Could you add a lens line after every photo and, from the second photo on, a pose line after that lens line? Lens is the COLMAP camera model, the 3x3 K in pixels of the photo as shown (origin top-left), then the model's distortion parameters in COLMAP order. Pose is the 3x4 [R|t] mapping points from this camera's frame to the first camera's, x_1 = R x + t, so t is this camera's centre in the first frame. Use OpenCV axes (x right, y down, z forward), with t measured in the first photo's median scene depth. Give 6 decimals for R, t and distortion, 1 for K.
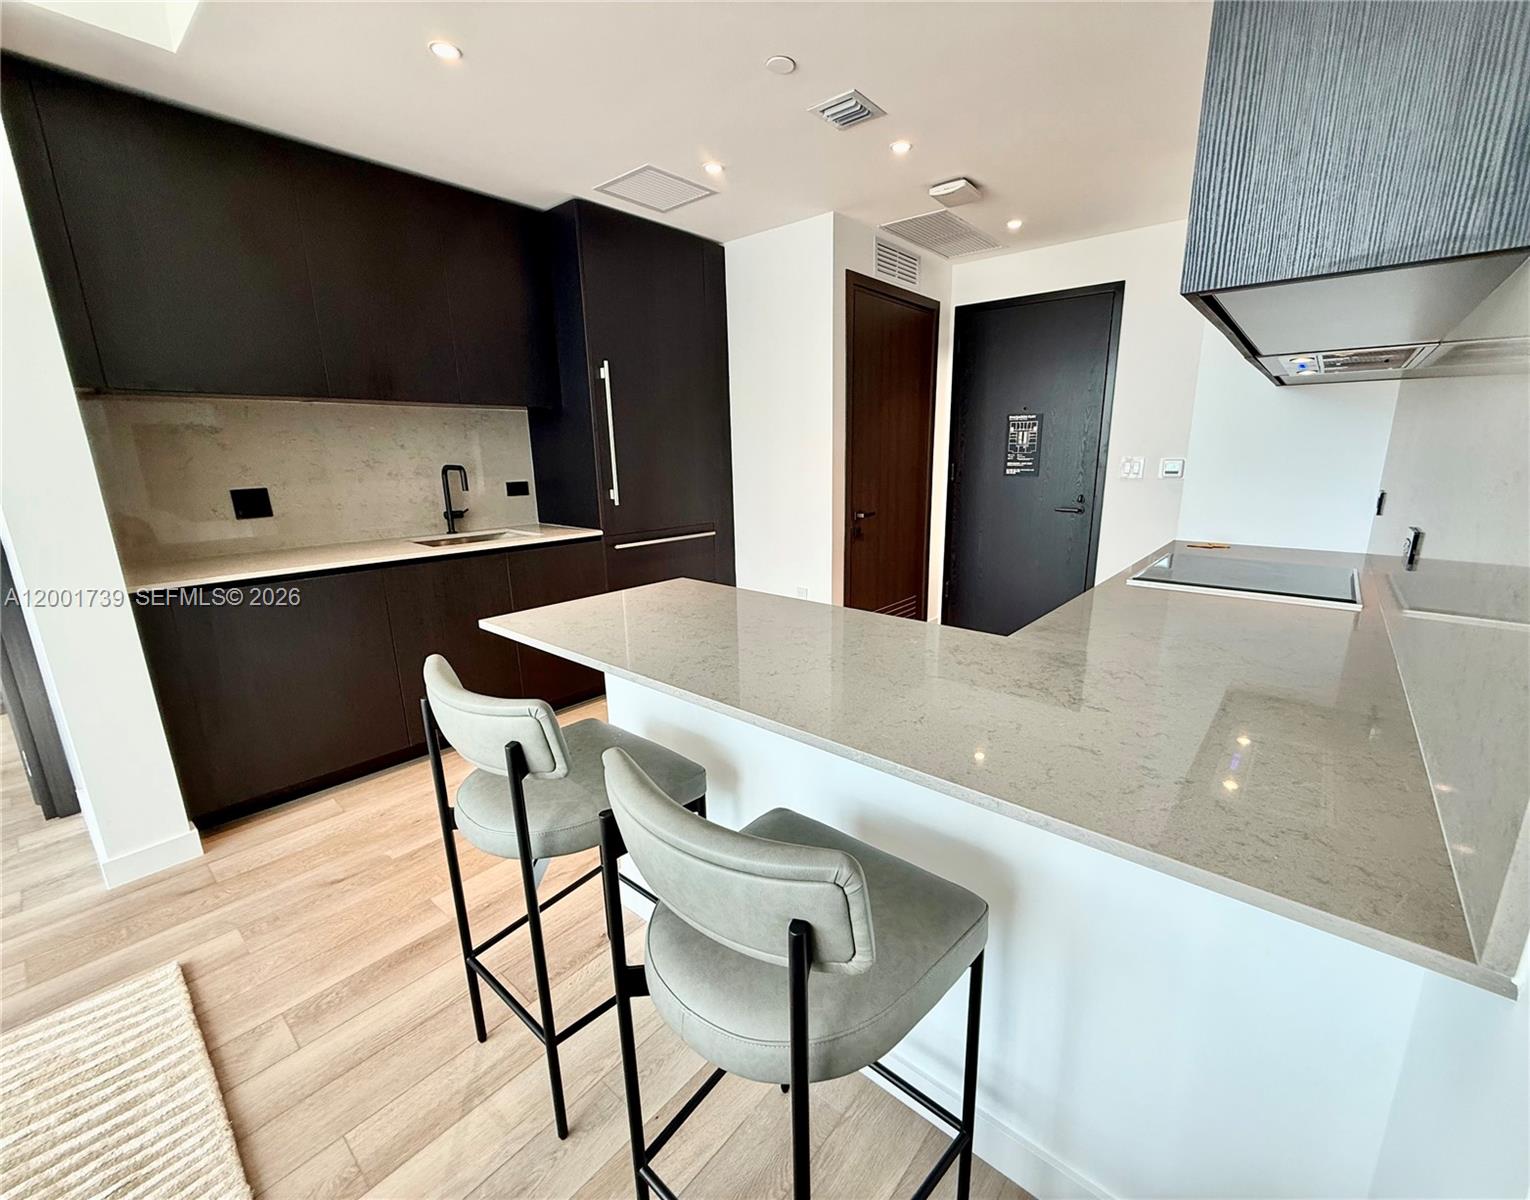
lens RADIAL K [[653.0, 0, 755.7], [0, 653.0, 602.1], [0, 0, 1]] dist [0.002506, 0.001294]
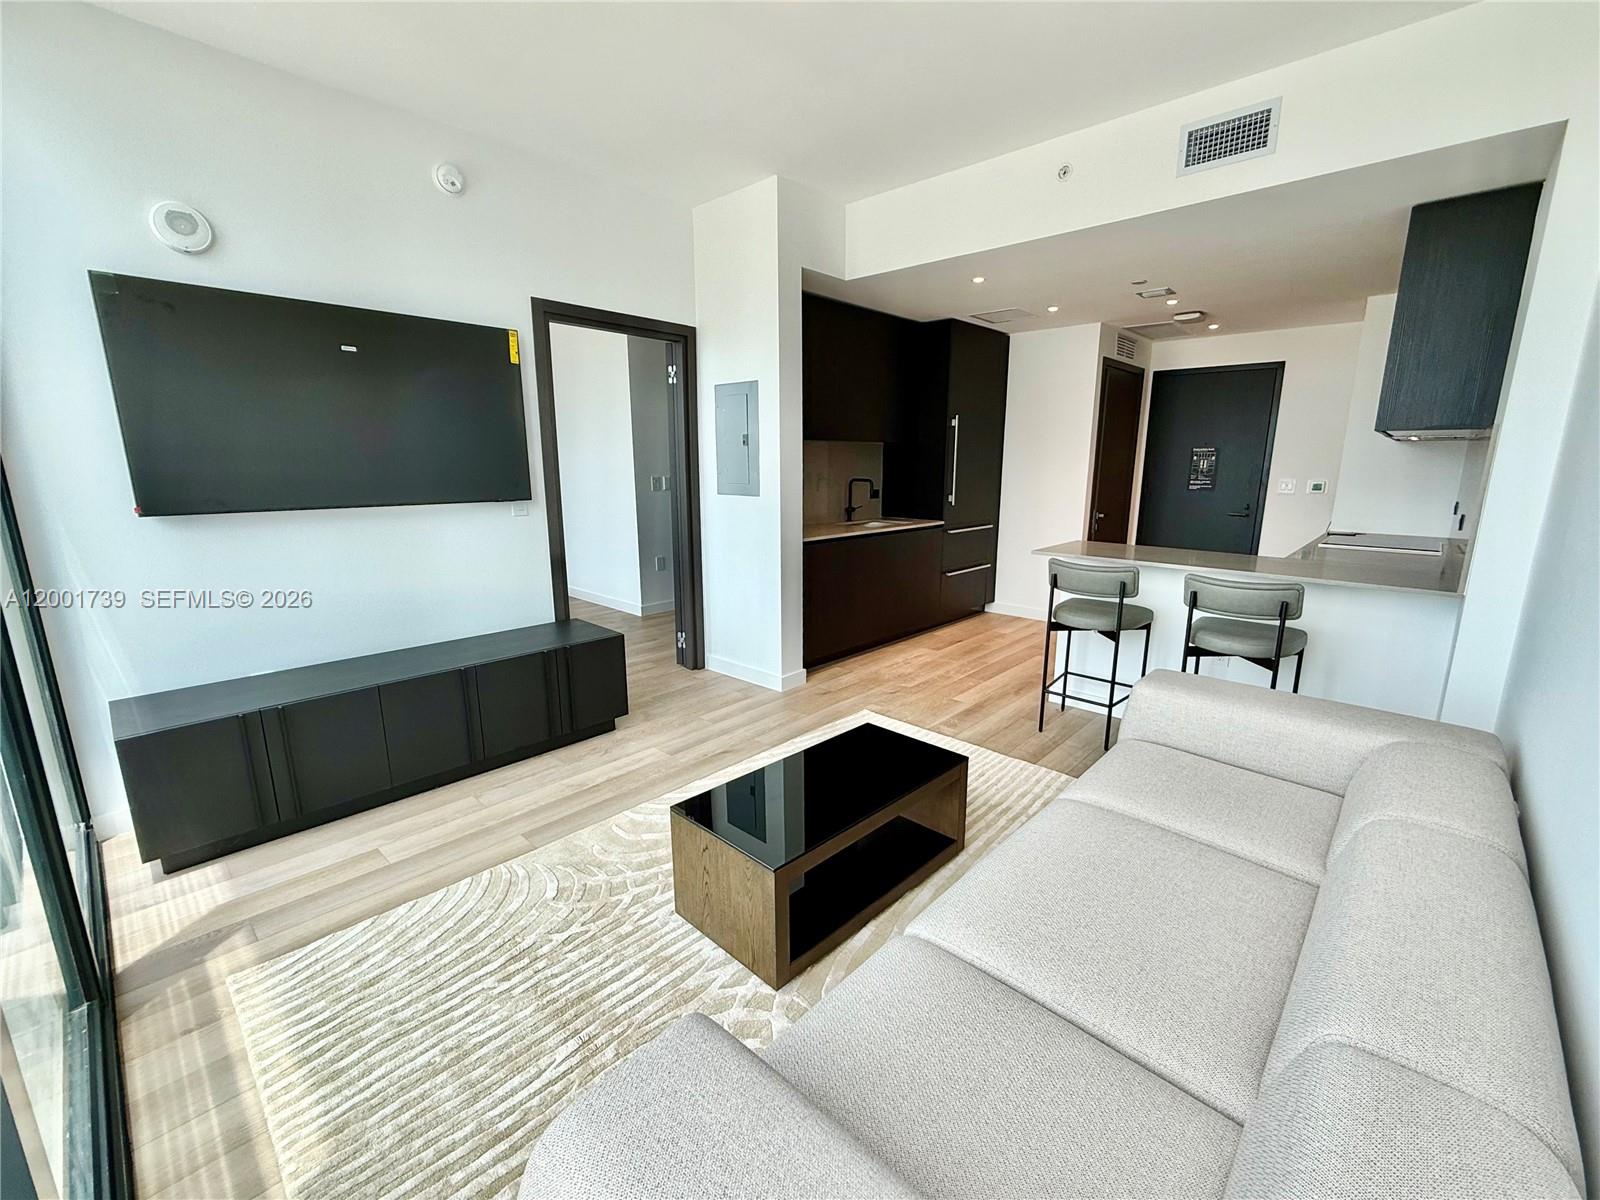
lens RADIAL K [[639.7, 0, 809.3], [0, 639.7, 600.9], [0, 0, 1]] dist [-0.001745, 0.000997]
pose [[0.998649, 0.022420, -0.046881, -0.460654], [-0.023058, 0.999648, -0.013129, 0.104866], [0.046570, 0.014192, 0.998814, -0.525377]]
